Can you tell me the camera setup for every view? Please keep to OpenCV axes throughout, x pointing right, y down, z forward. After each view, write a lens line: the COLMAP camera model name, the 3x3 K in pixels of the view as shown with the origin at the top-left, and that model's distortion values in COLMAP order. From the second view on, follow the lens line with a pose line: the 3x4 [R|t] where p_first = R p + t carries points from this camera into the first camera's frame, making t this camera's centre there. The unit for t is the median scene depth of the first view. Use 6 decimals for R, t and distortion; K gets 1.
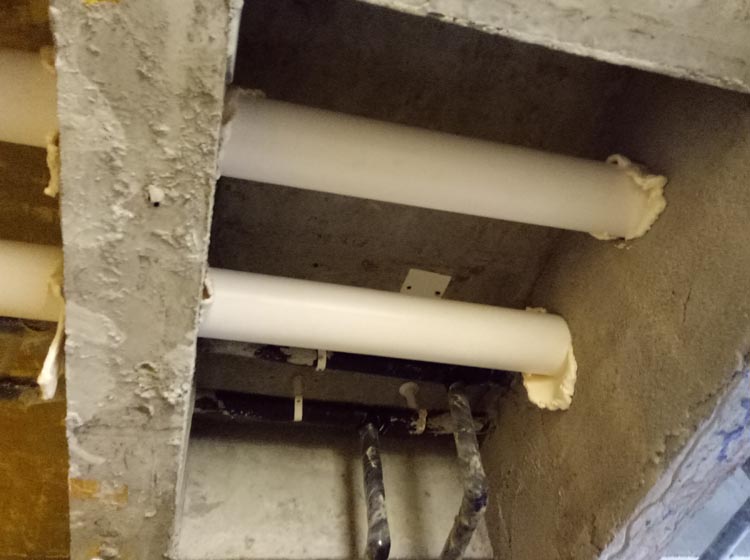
lens RADIAL K [[638.8, 0, 375.6], [0, 638.8, 280.0], [0, 0, 1]] dist [0.020252, 0.002259]
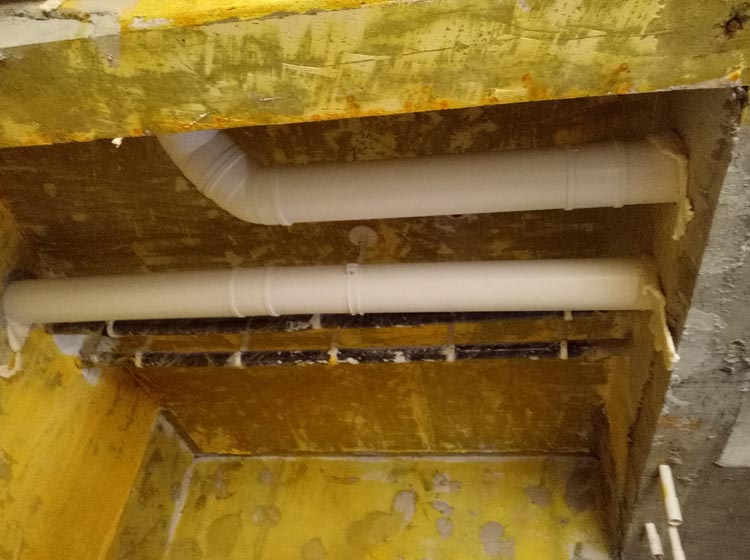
lens RADIAL K [[638.8, 0, 371.7], [0, 638.8, 277.4], [0, 0, 1]] dist [0.020252, 0.002259]
pose [[0.909088, -0.098457, -0.404804, -0.474002], [0.170005, 0.974761, 0.144704, -0.318170], [0.380340, -0.200367, 0.902881, -0.489234]]
